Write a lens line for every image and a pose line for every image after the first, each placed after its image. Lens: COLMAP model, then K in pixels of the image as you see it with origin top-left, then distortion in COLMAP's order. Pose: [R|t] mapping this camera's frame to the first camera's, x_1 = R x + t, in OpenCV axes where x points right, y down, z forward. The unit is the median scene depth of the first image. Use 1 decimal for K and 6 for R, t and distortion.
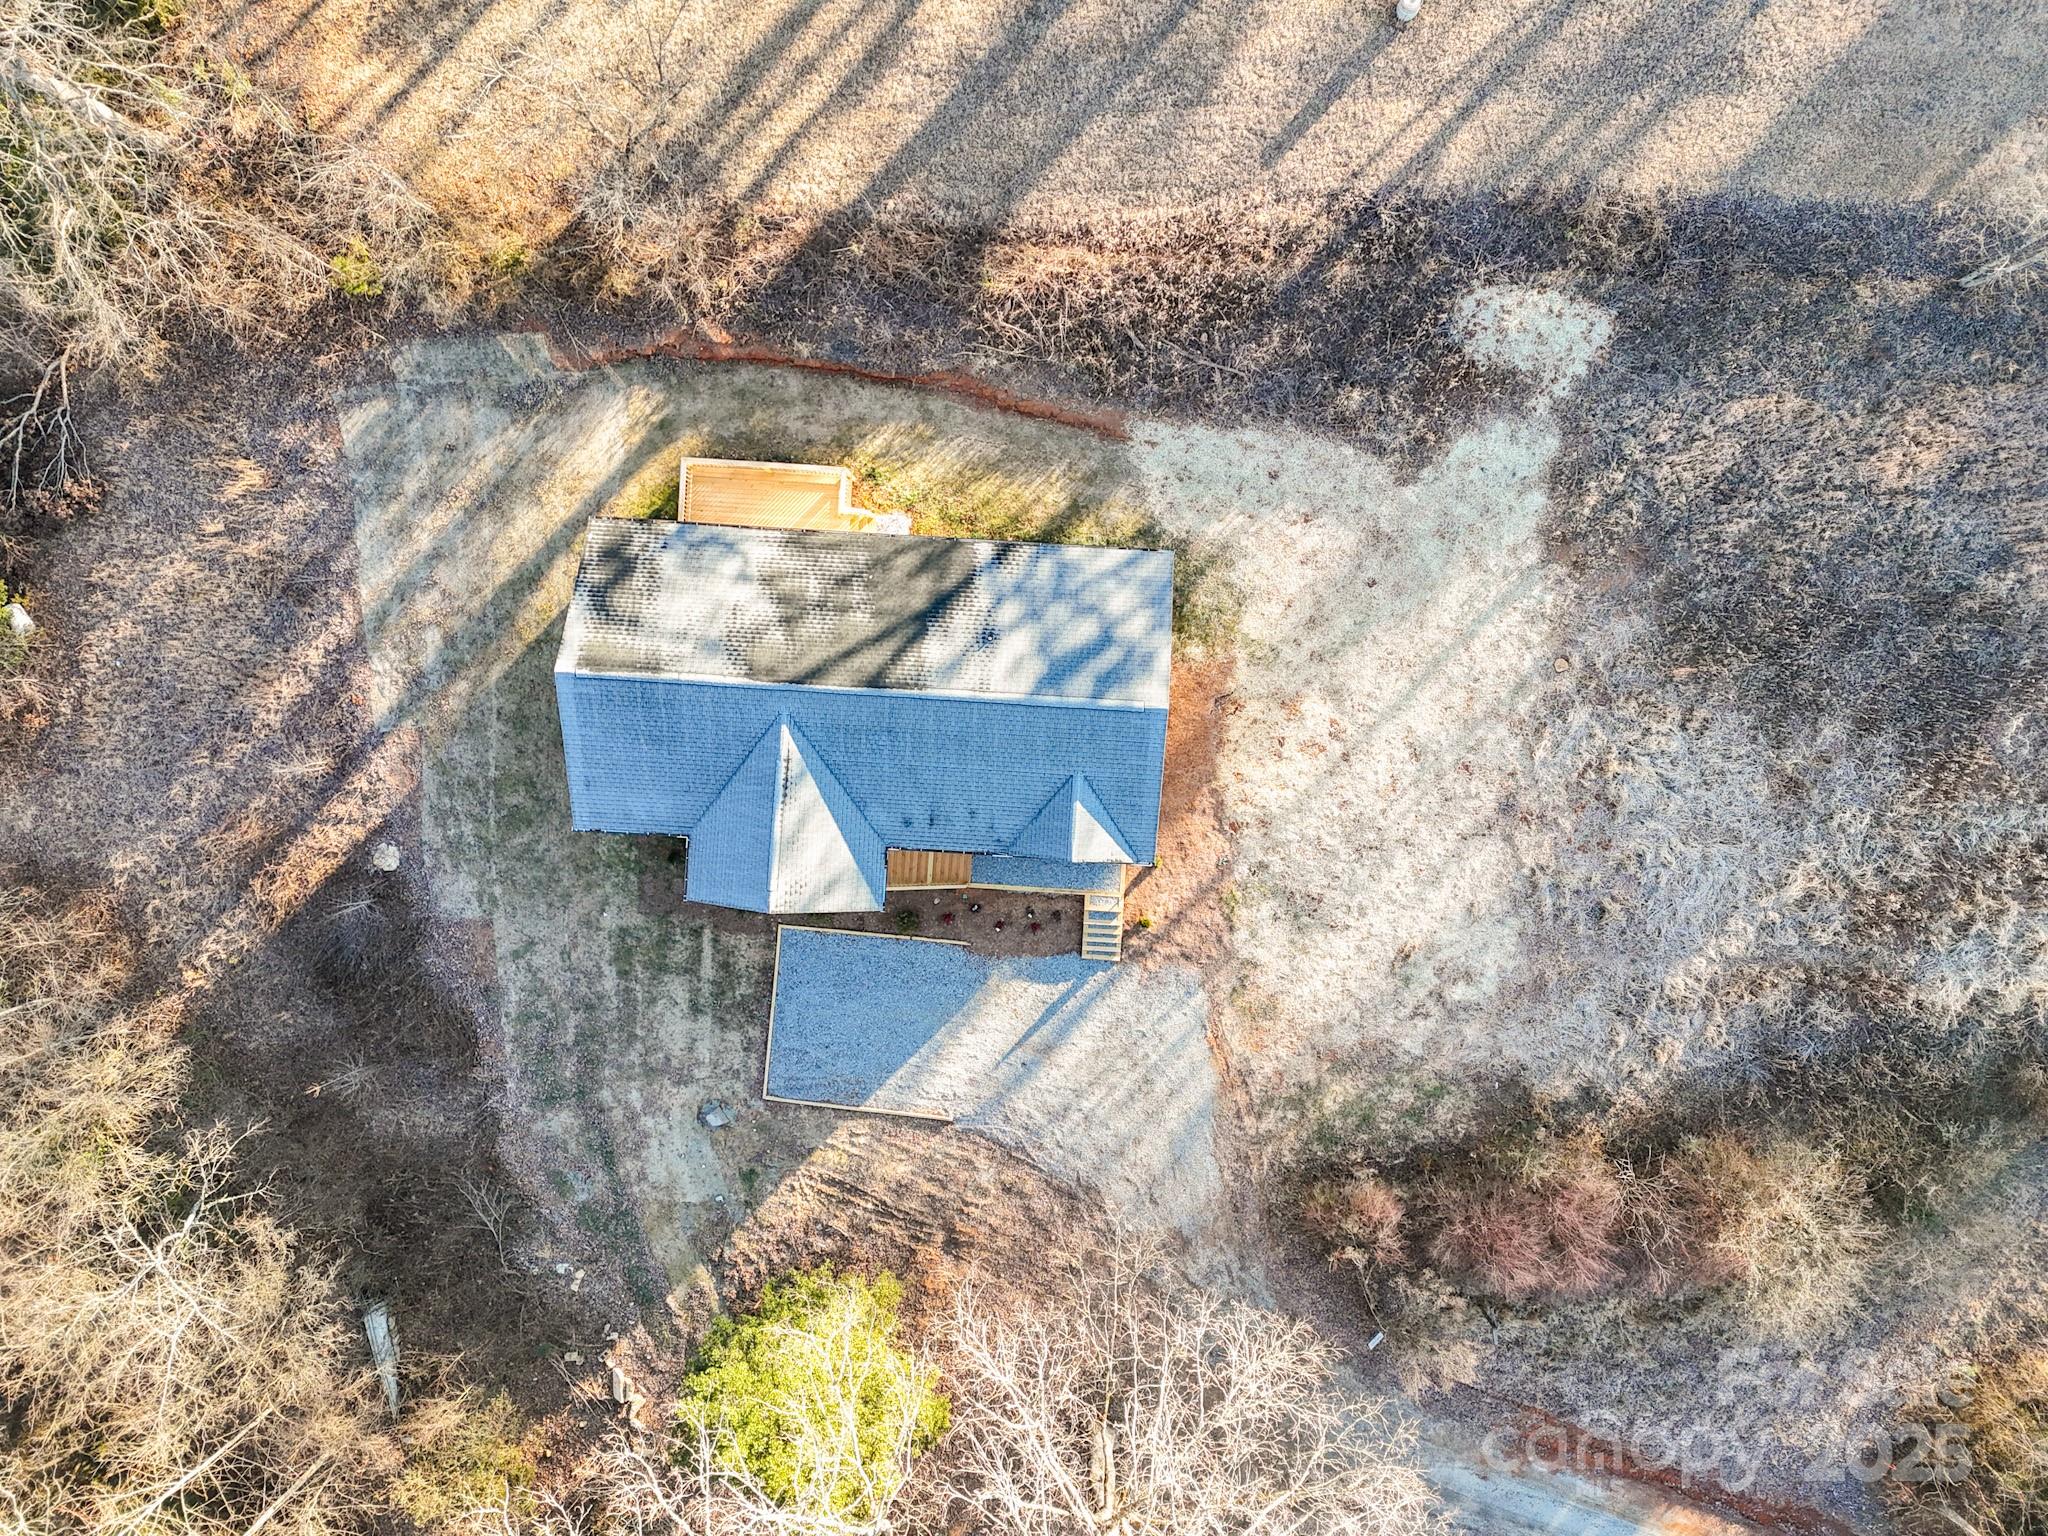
lens RADIAL K [[1508.1, 0, 1040.6], [0, 1508.1, 769.4], [0, 0, 1]] dist [0.015137, -0.016533]
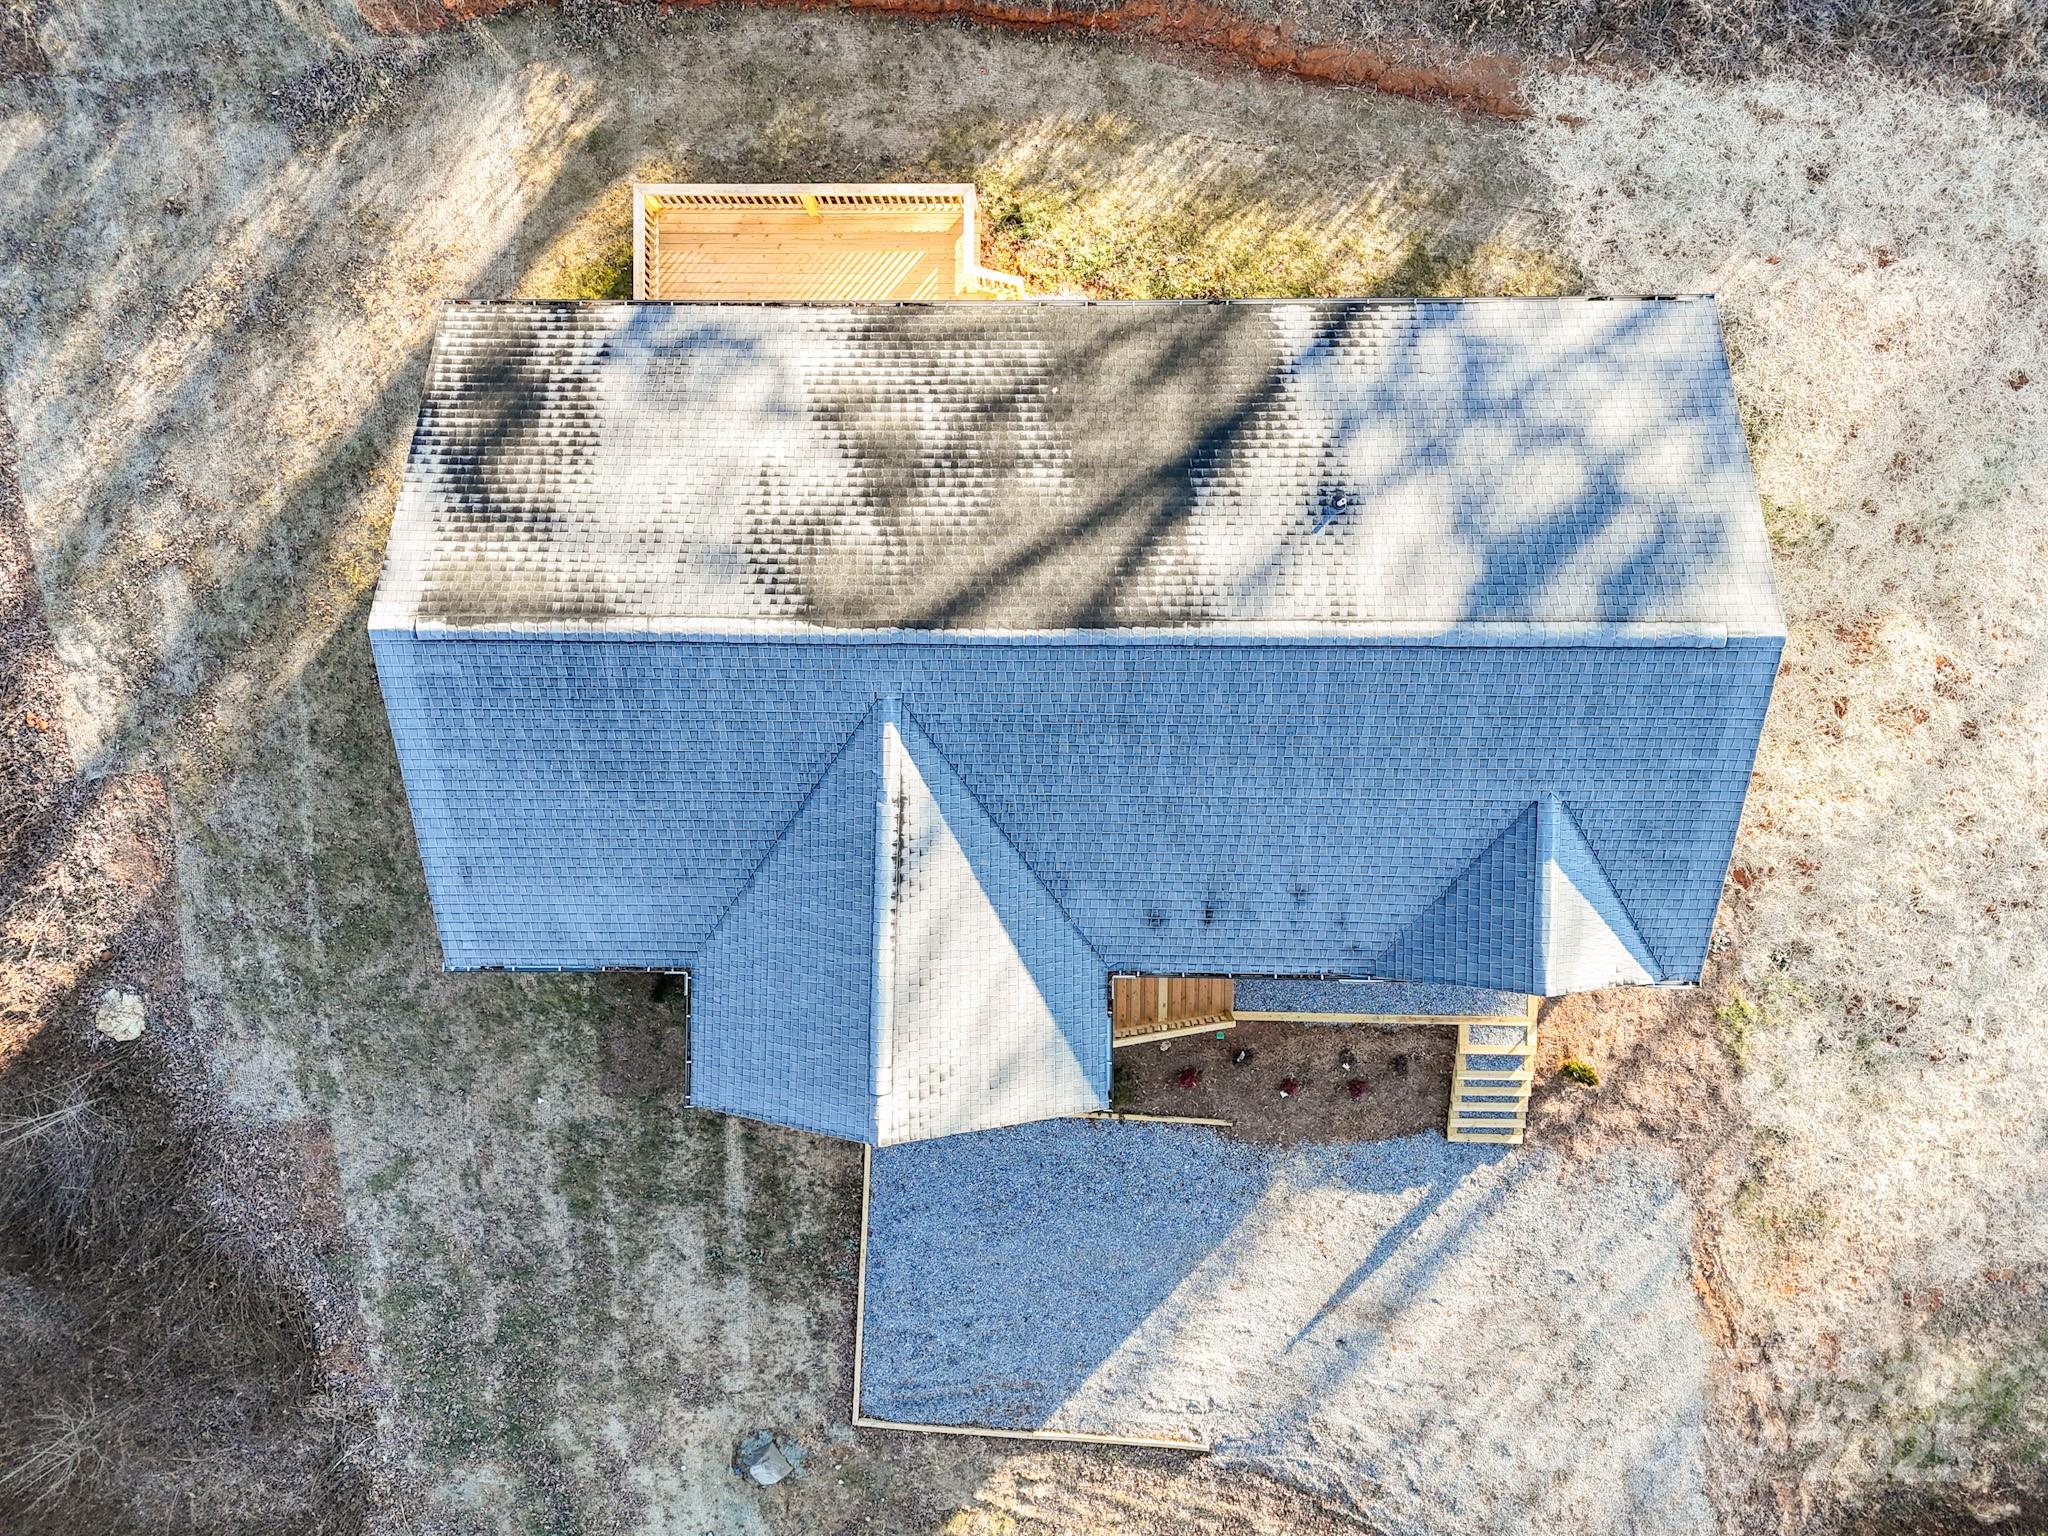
lens RADIAL K [[1508.1, 0, 1007.0], [0, 1508.1, 767.2], [0, 0, 1]] dist [0.015137, -0.016533]
pose [[0.998522, -0.052206, -0.015099, -0.115073], [0.052298, 0.998615, 0.005814, -0.015887], [0.014775, -0.006595, 0.999869, 0.492011]]
